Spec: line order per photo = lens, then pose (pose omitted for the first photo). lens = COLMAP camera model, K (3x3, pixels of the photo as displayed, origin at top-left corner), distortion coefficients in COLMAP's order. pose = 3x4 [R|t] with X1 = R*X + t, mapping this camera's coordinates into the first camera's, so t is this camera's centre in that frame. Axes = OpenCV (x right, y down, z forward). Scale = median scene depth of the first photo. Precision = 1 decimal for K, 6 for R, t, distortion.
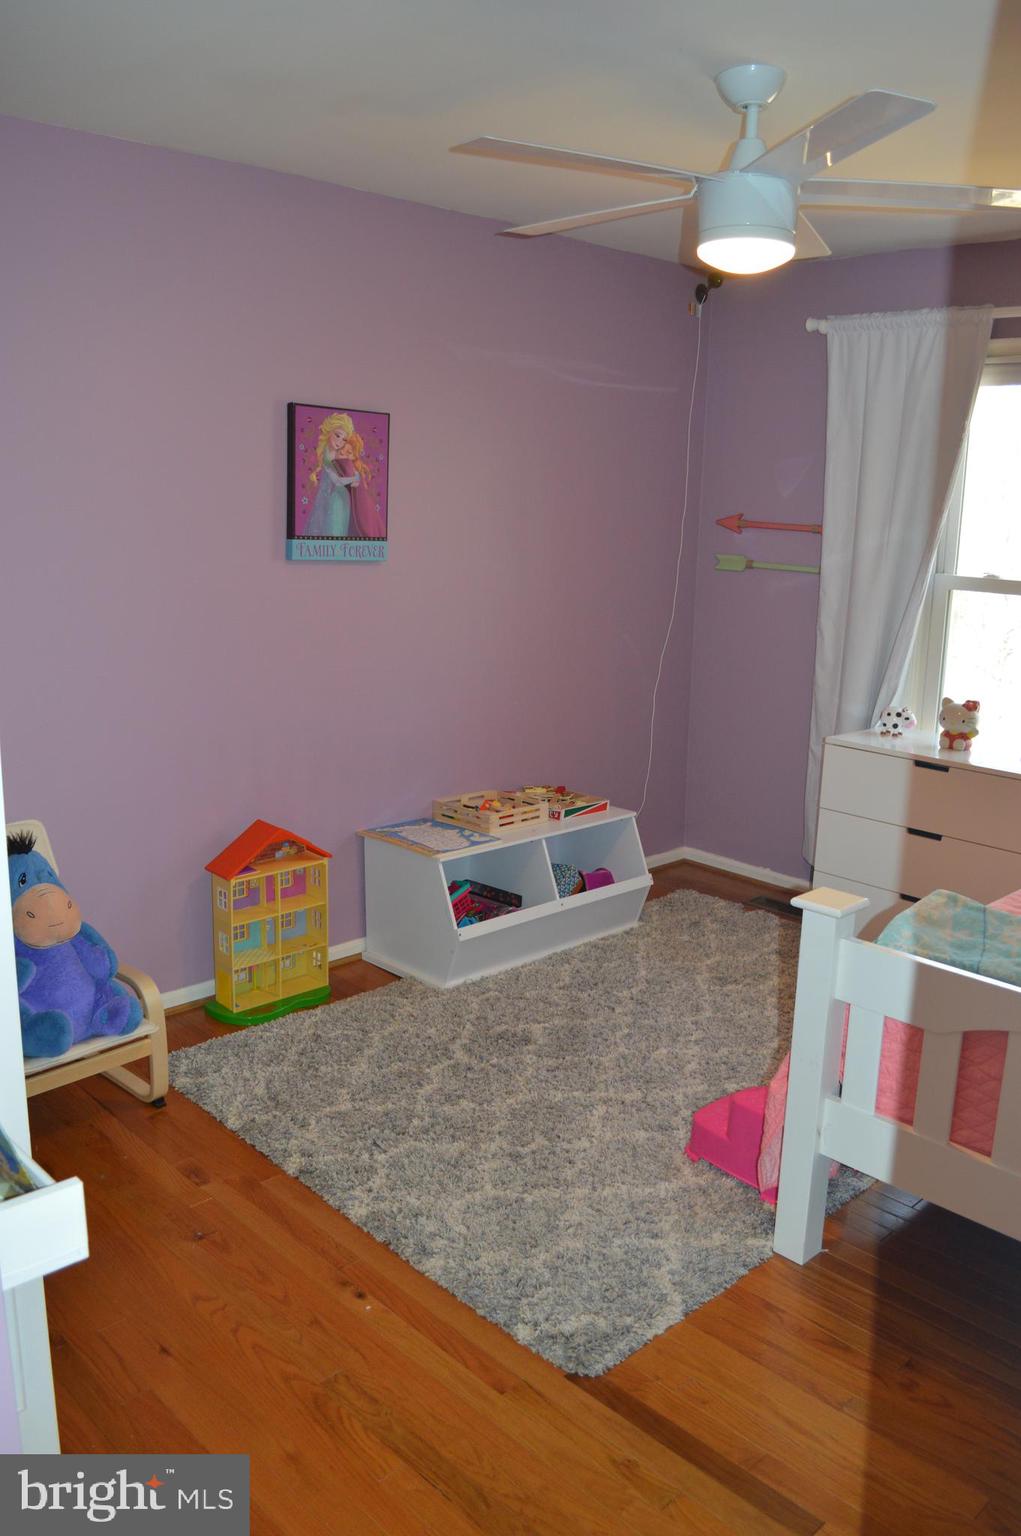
lens RADIAL K [[1228.0, 0, 510.5], [0, 1228.0, 768.0], [0, 0, 1]] dist [-0.079582, 0.008047]
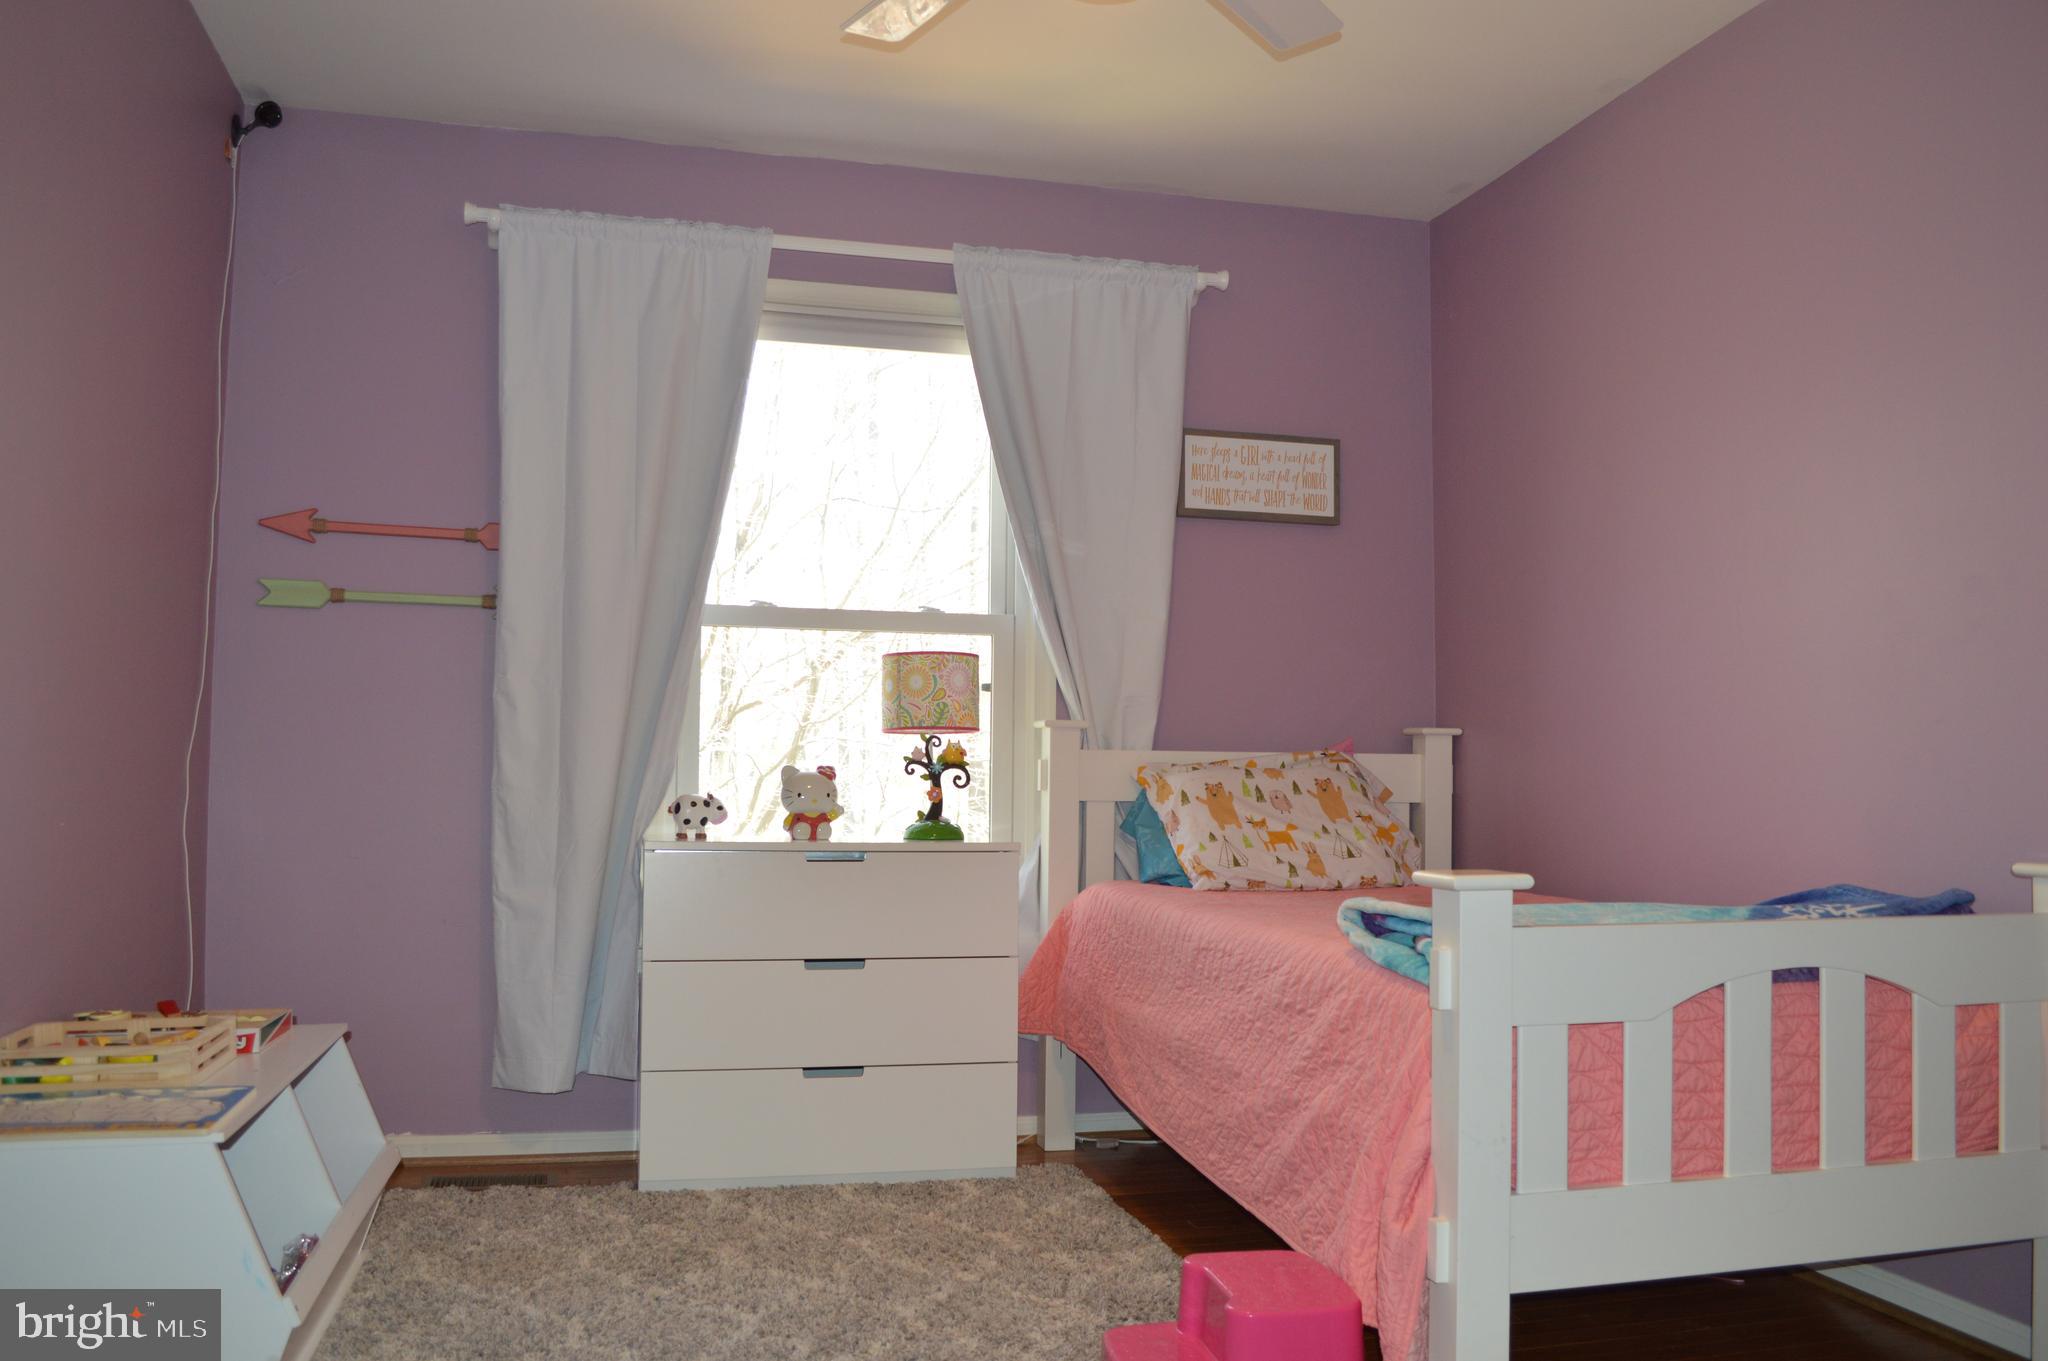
lens RADIAL K [[1637.3, 0, 1024.0], [0, 1637.3, 680.5], [0, 0, 1]] dist [-0.079582, 0.008047]
pose [[0.488178, 0.030626, 0.872207, -0.352995], [0.189646, 0.971782, -0.140268, 0.045927], [-0.851890, 0.233886, 0.468594, 0.436309]]
